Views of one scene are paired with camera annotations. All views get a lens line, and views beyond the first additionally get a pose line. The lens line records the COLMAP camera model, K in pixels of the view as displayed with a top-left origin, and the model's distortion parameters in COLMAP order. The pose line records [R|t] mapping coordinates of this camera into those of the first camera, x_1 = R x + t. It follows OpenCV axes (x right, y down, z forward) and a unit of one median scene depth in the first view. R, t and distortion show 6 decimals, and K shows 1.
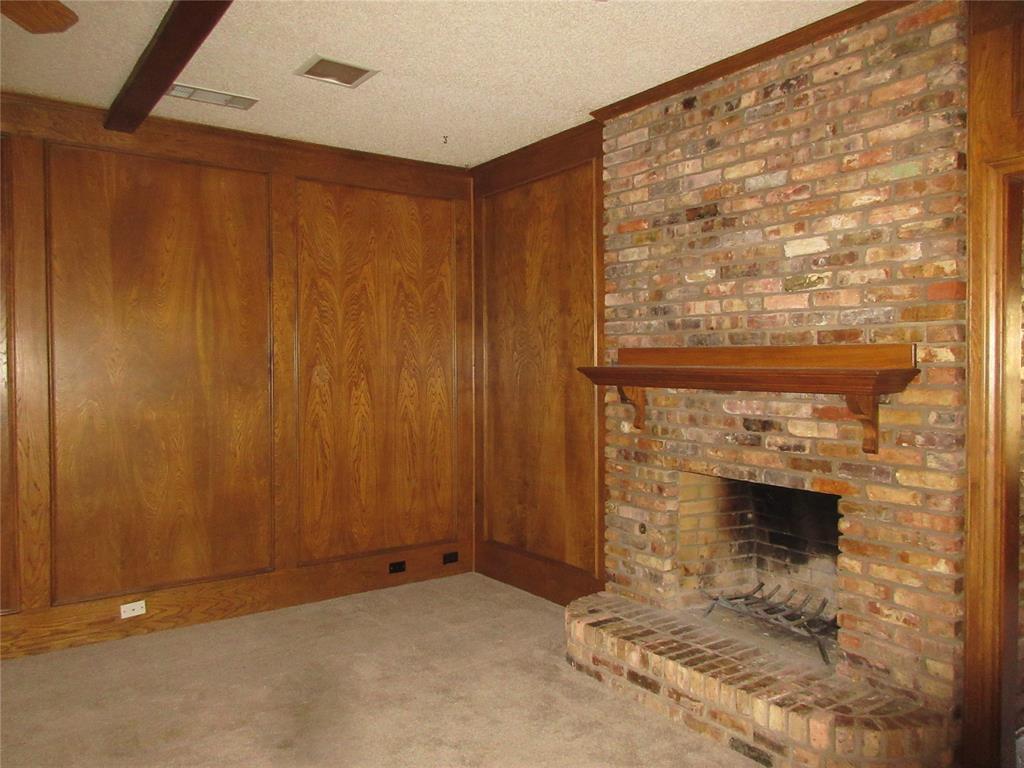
lens RADIAL K [[768.9, 0, 513.6], [0, 768.9, 385.0], [0, 0, 1]] dist [-0.001525, -0.002927]
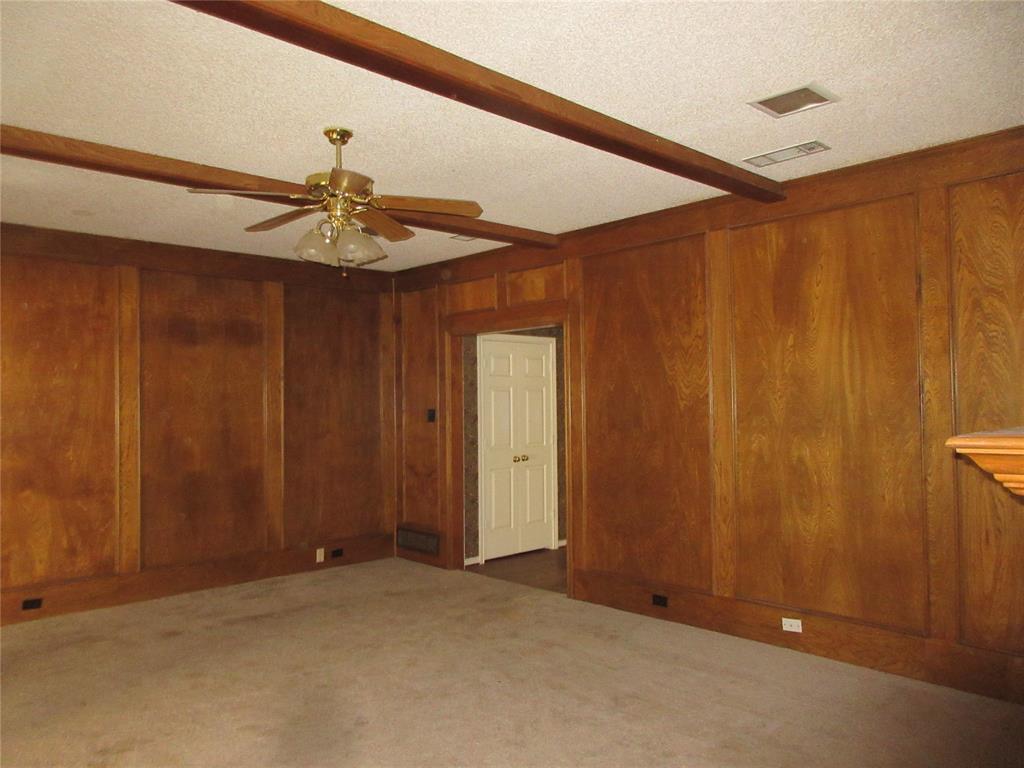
lens RADIAL K [[768.9, 0, 513.9], [0, 768.9, 382.8], [0, 0, 1]] dist [-0.001525, -0.002927]
pose [[0.136439, -0.018023, -0.990485, 0.532333], [-0.006524, 0.999796, -0.019091, -0.032057], [0.990627, 0.009067, 0.136293, 0.430414]]
